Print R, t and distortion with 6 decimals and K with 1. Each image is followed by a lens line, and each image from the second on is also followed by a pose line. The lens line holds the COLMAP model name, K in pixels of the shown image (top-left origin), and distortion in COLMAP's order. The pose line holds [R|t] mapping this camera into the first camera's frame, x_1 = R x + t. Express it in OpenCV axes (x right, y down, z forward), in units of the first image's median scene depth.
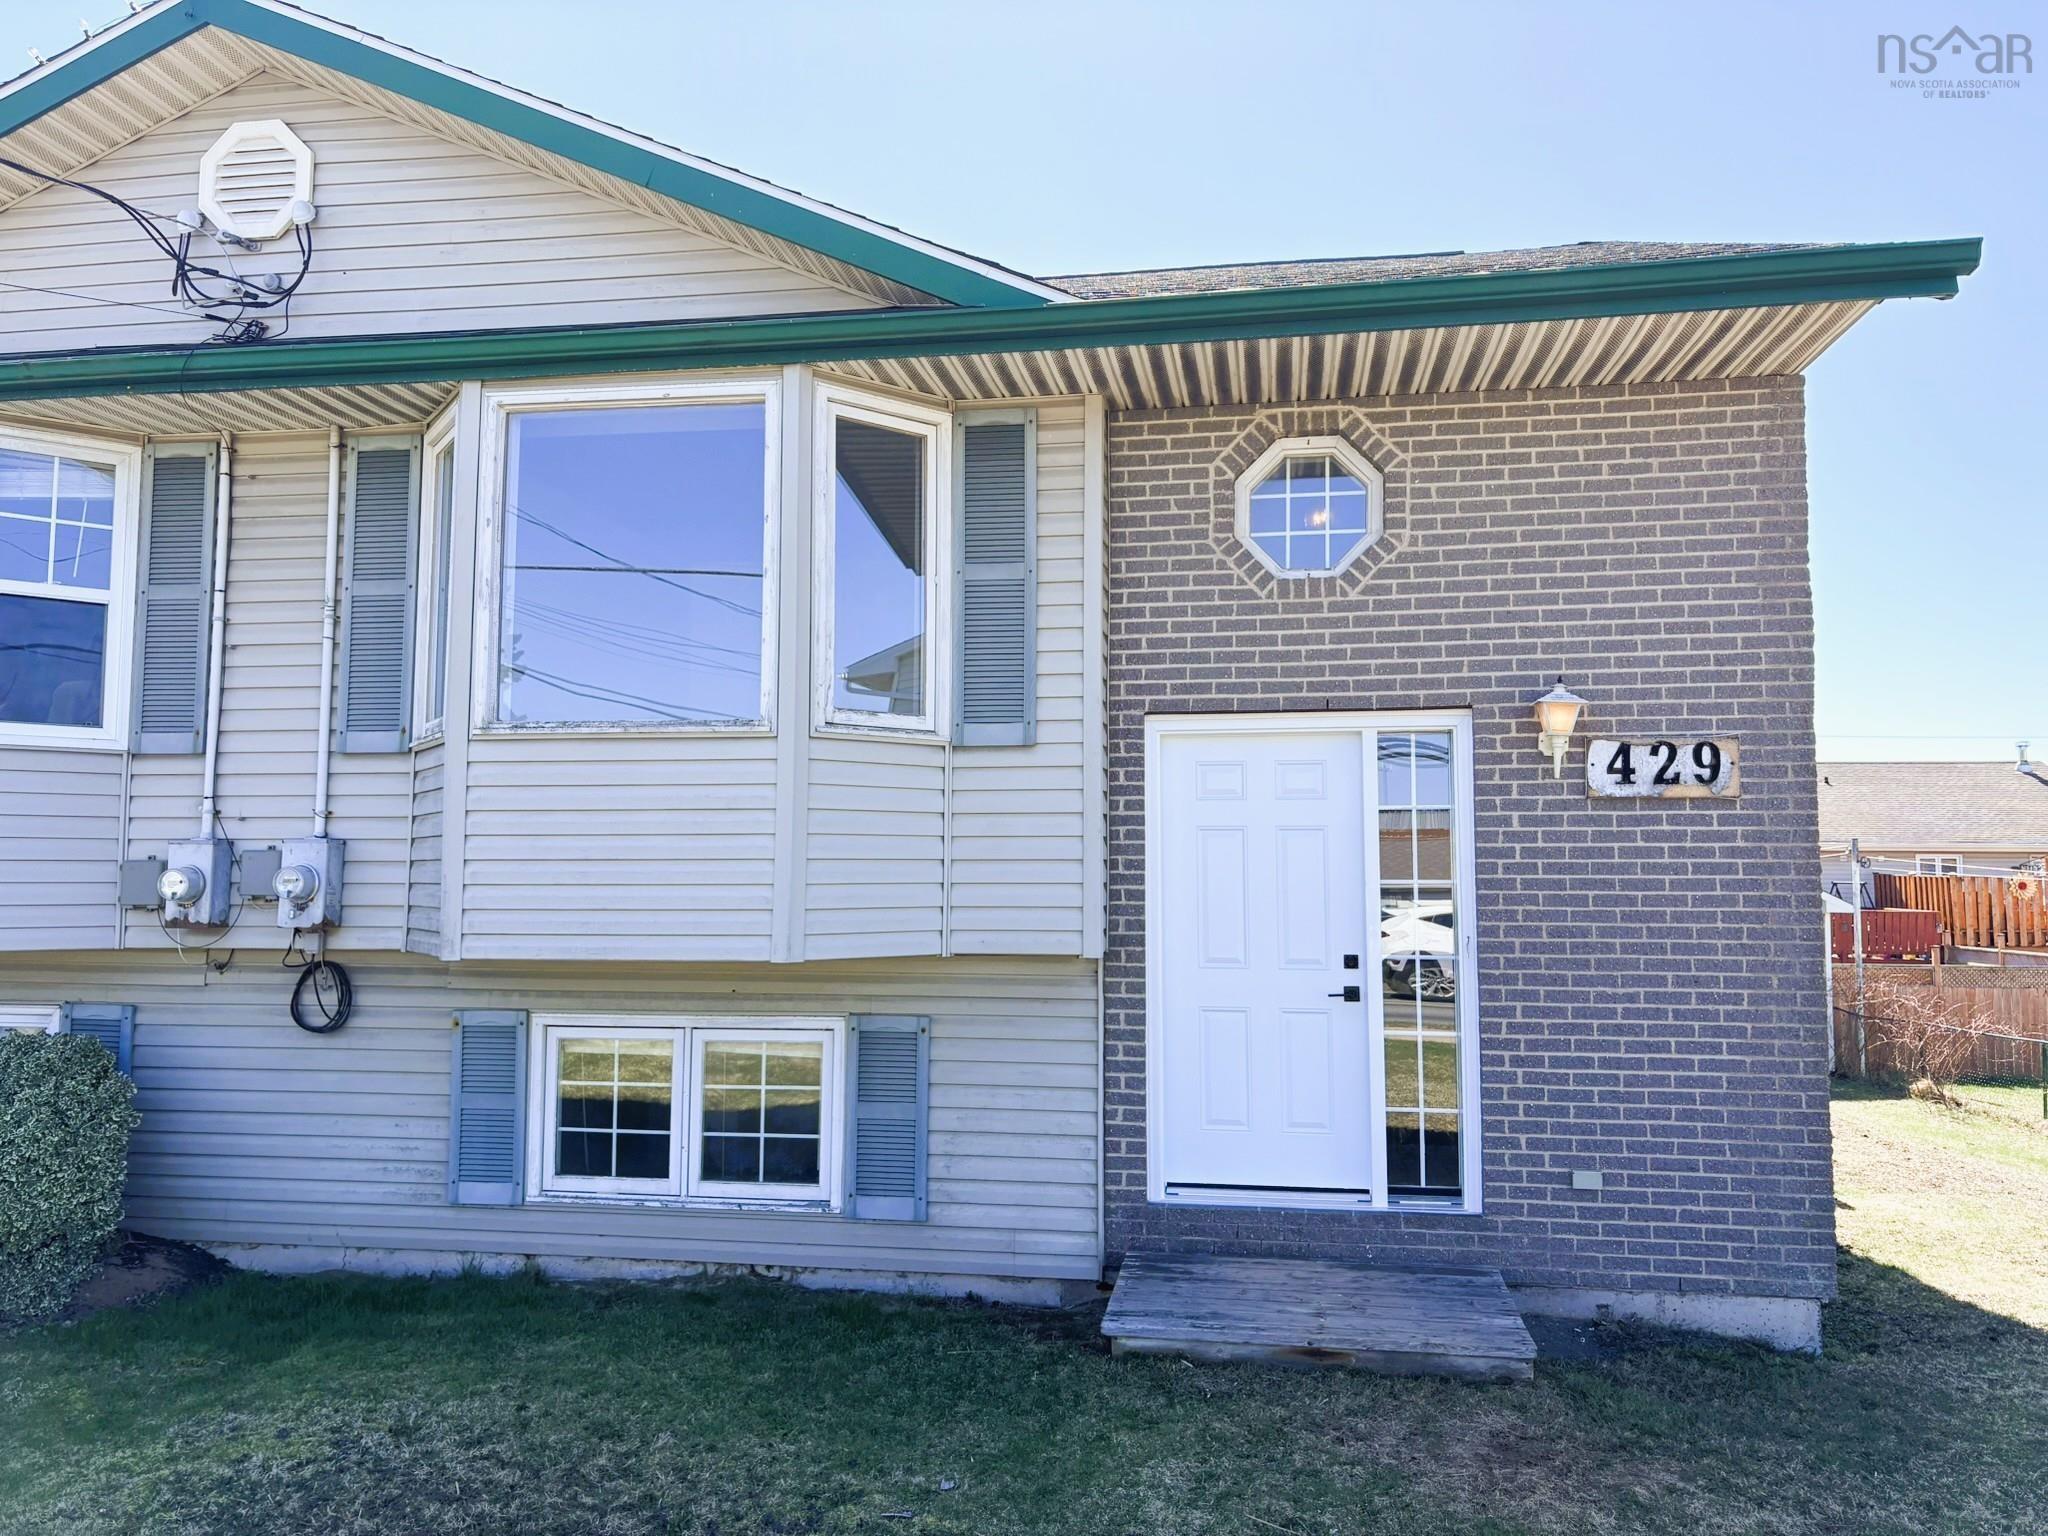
lens RADIAL K [[1551.4, 0, 1020.1], [0, 1551.4, 757.5], [0, 0, 1]] dist [0.061064, -0.105544]
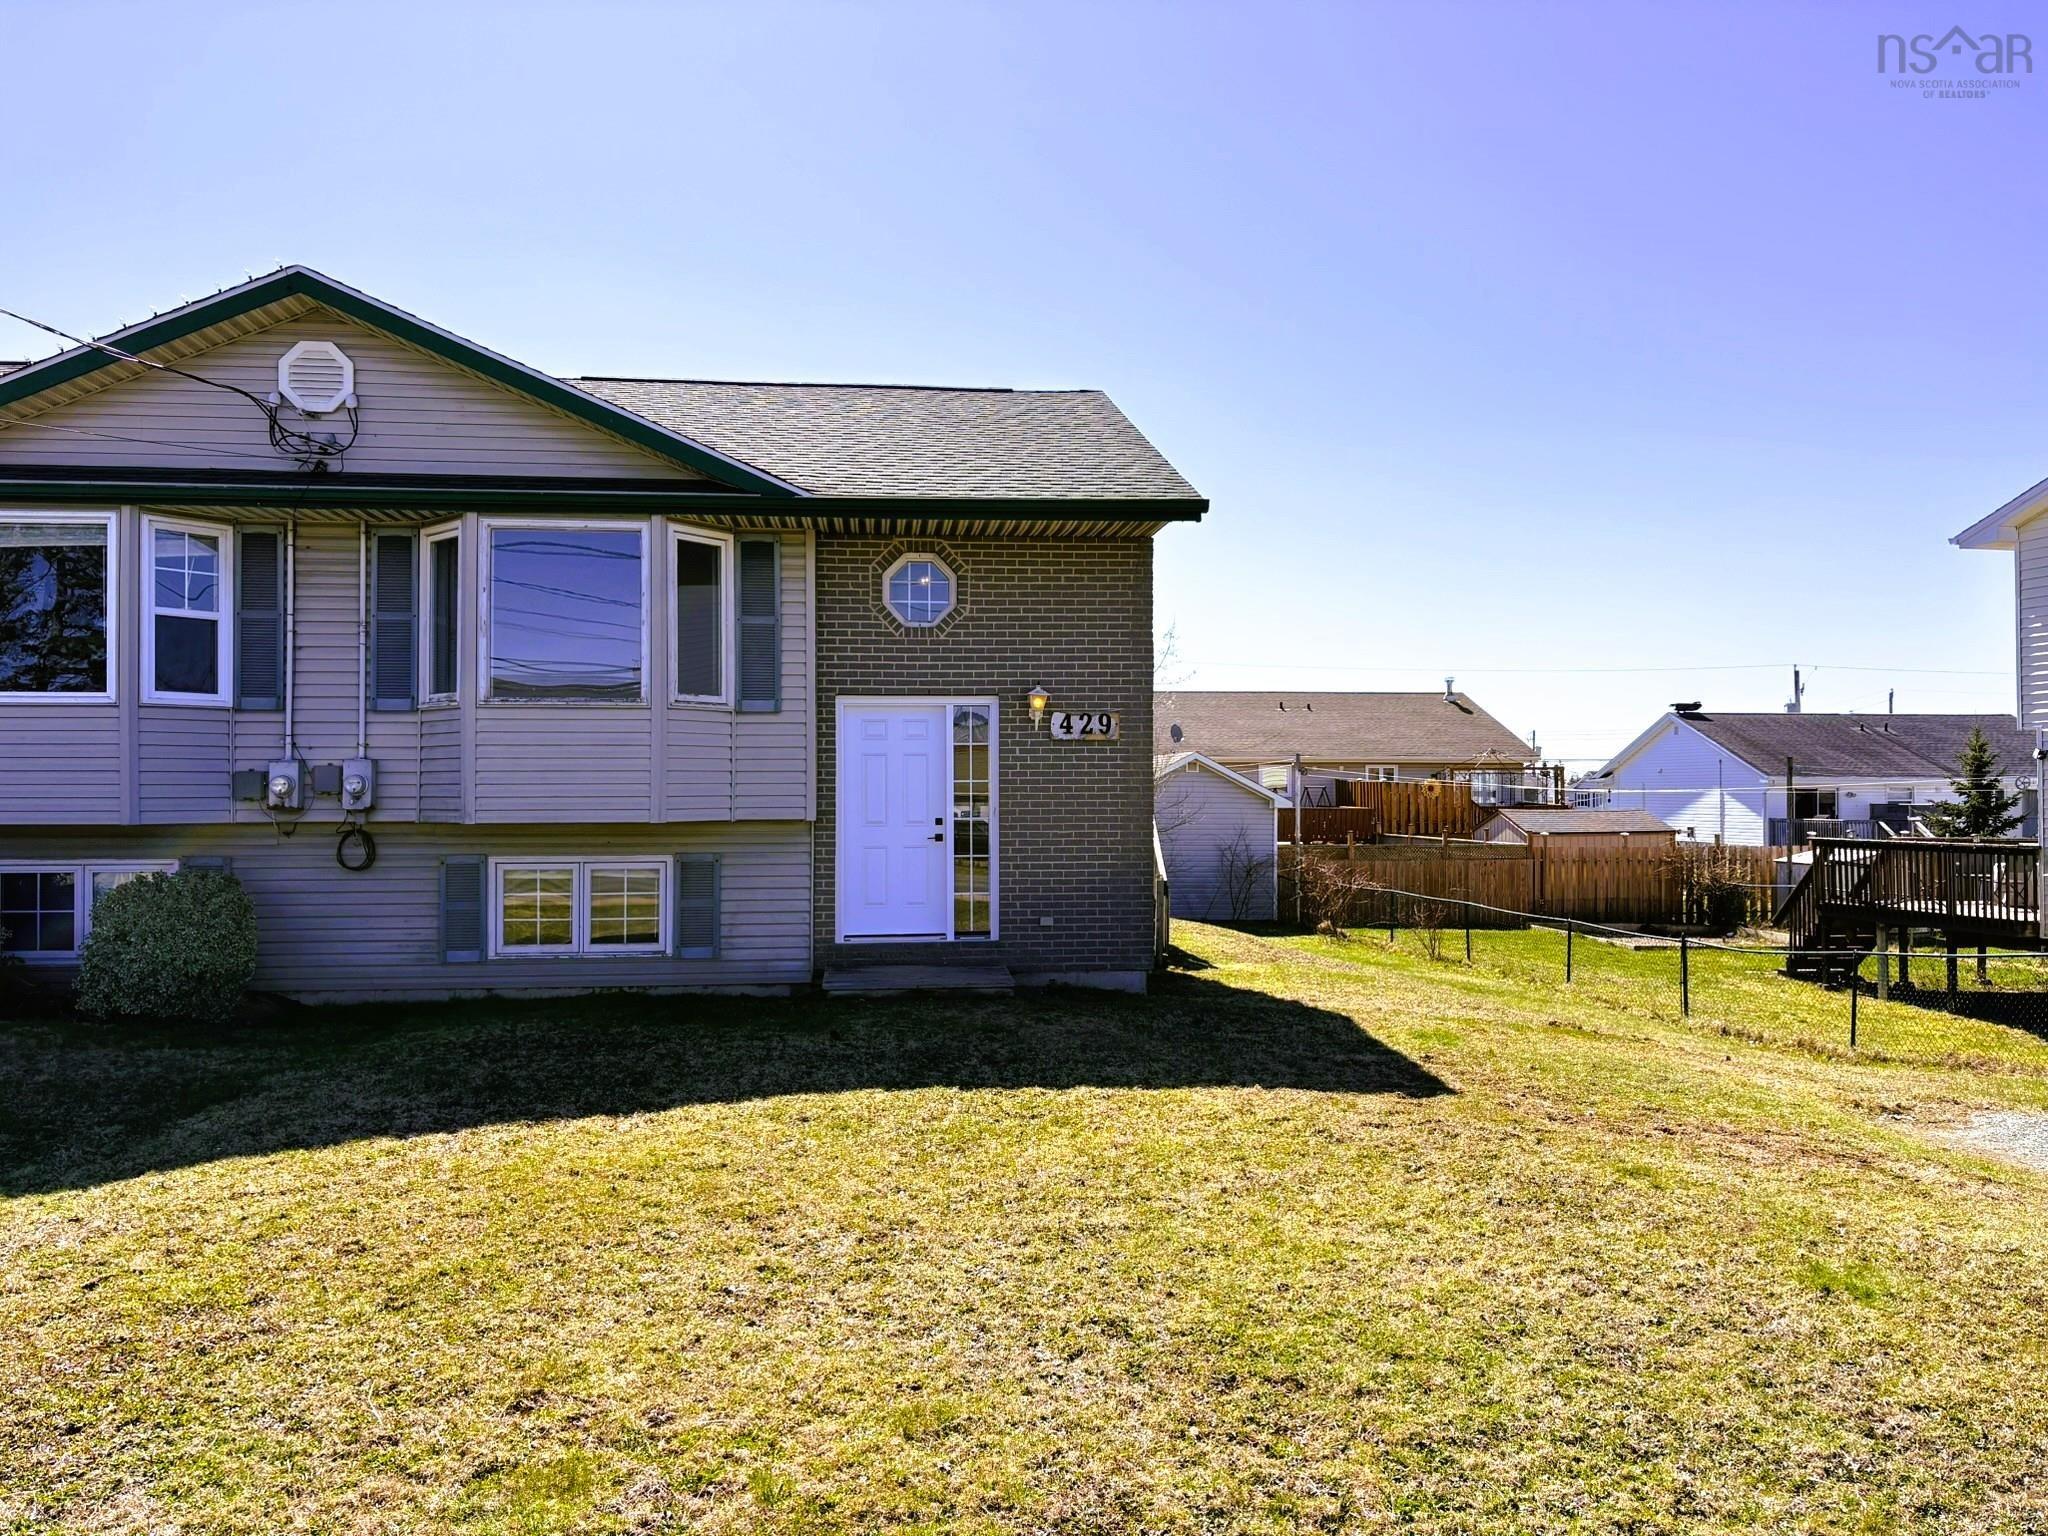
lens RADIAL K [[1531.8, 0, 1034.6], [0, 1531.8, 766.8], [0, 0, 1]] dist [0.076137, -0.100358]
pose [[0.963974, -0.001579, 0.265991, -0.195322], [-0.015285, 0.998001, 0.061317, -0.061968], [-0.265556, -0.063173, 0.962023, -0.937479]]
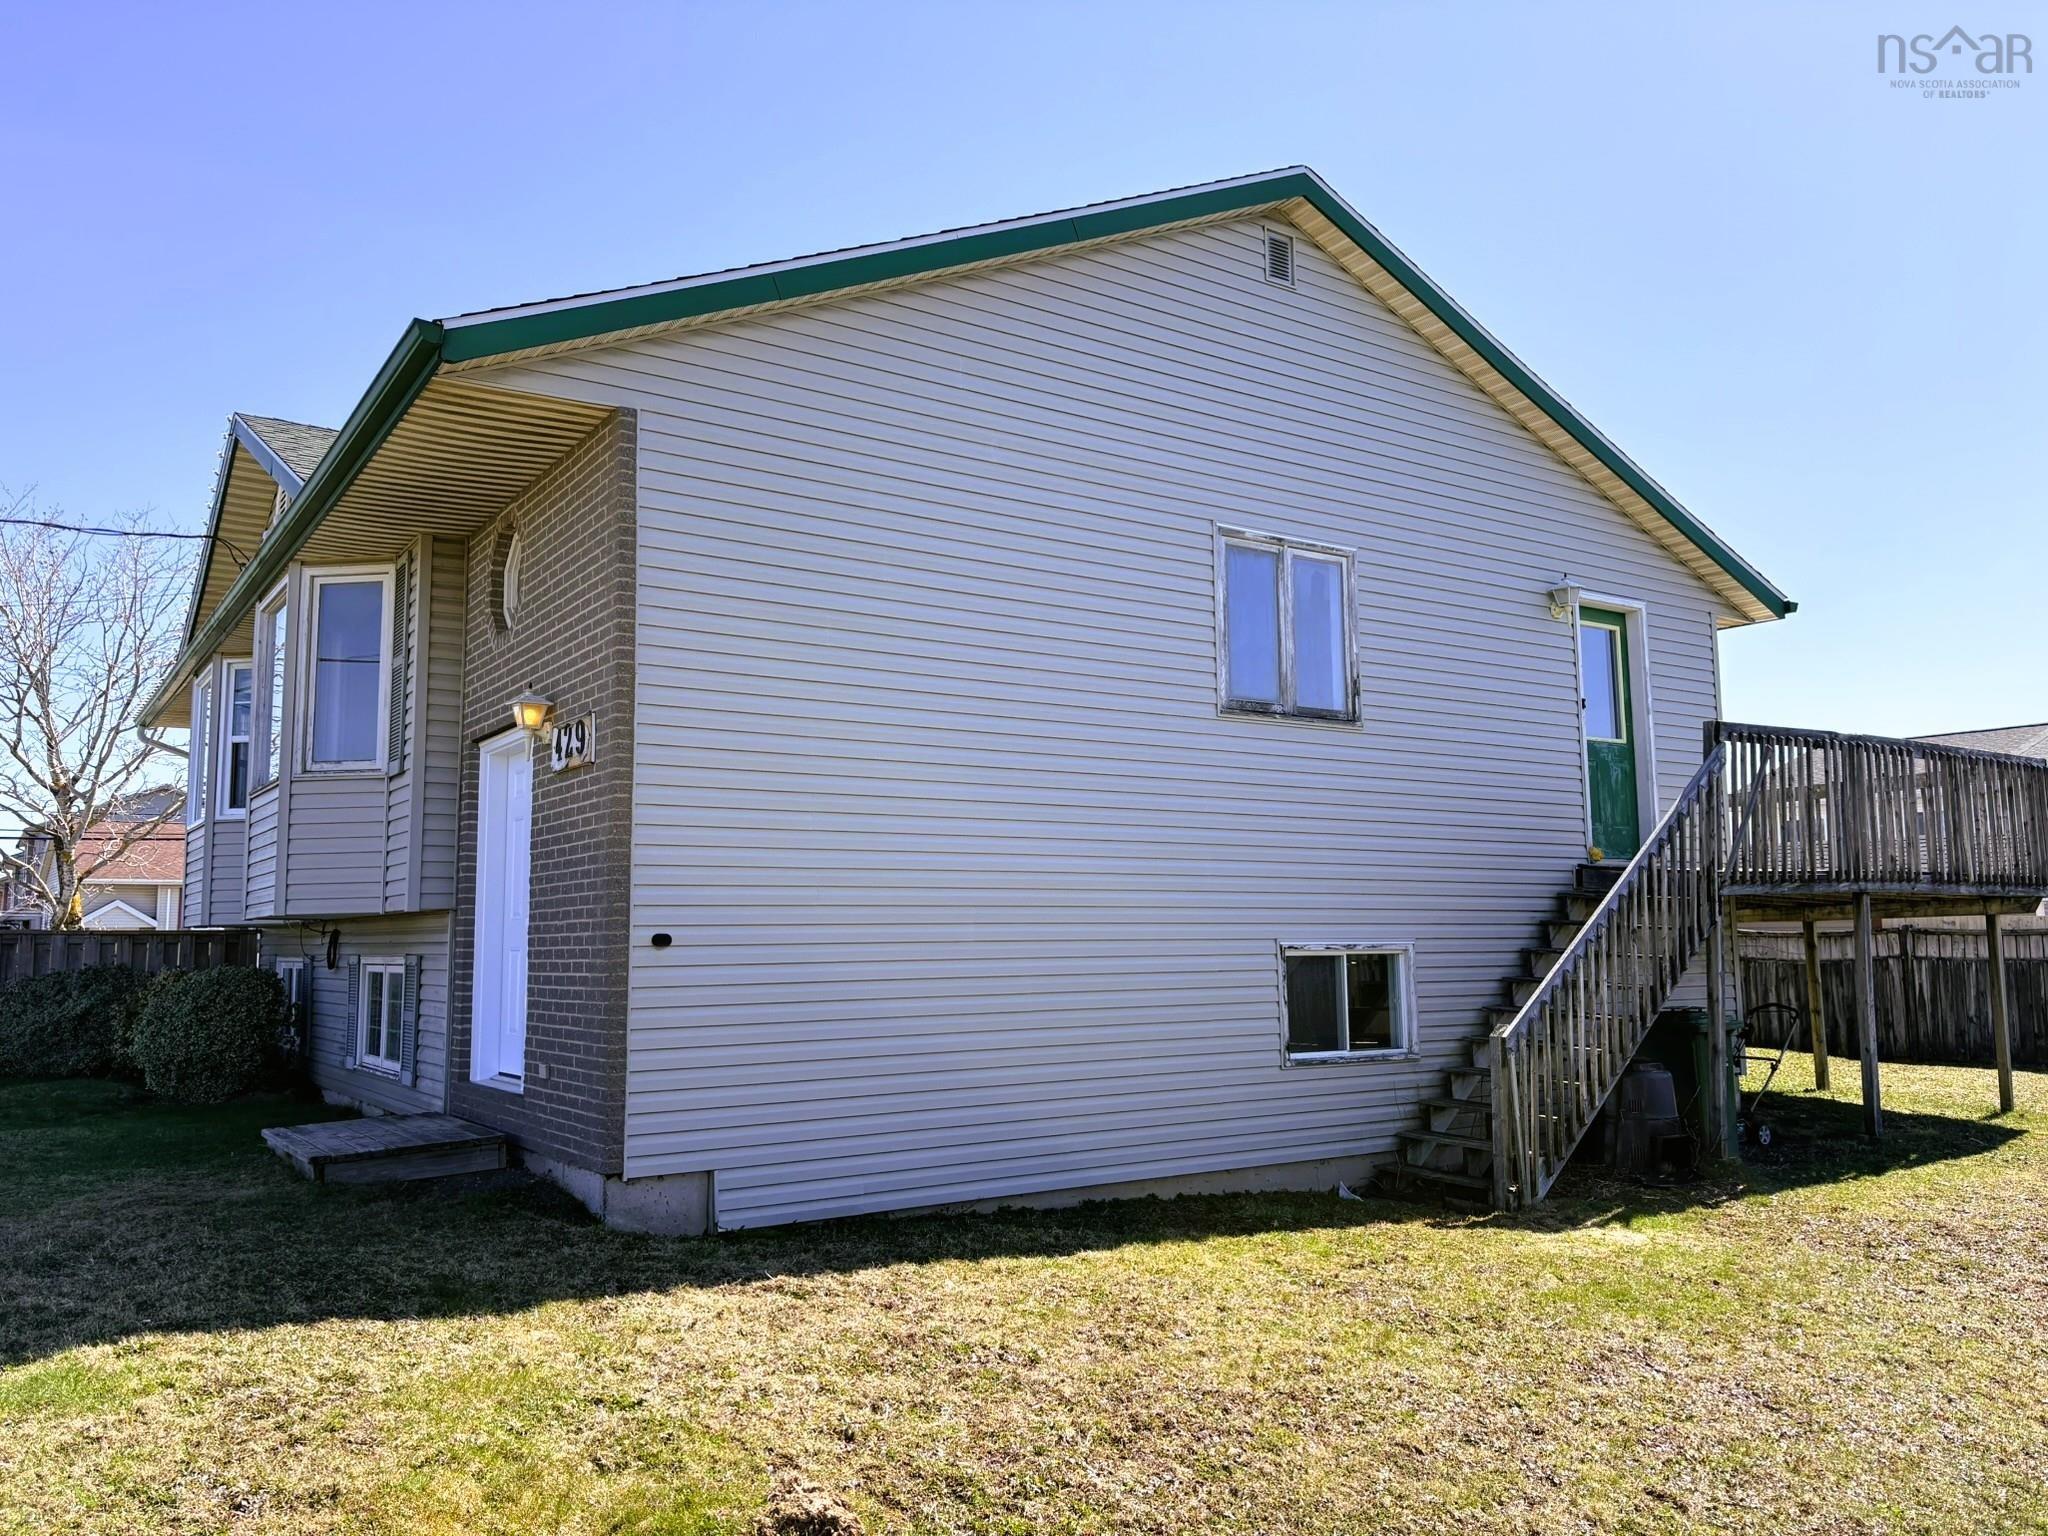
lens RADIAL K [[1534.5, 0, 1024.0], [0, 1534.5, 768.0], [0, 0, 1]] dist [0.038317, -0.062318]
pose [[0.682552, -0.094694, -0.724676, 1.517477], [0.072085, 0.995458, -0.062183, 0.125693], [0.727273, -0.009796, 0.686278, 0.409218]]
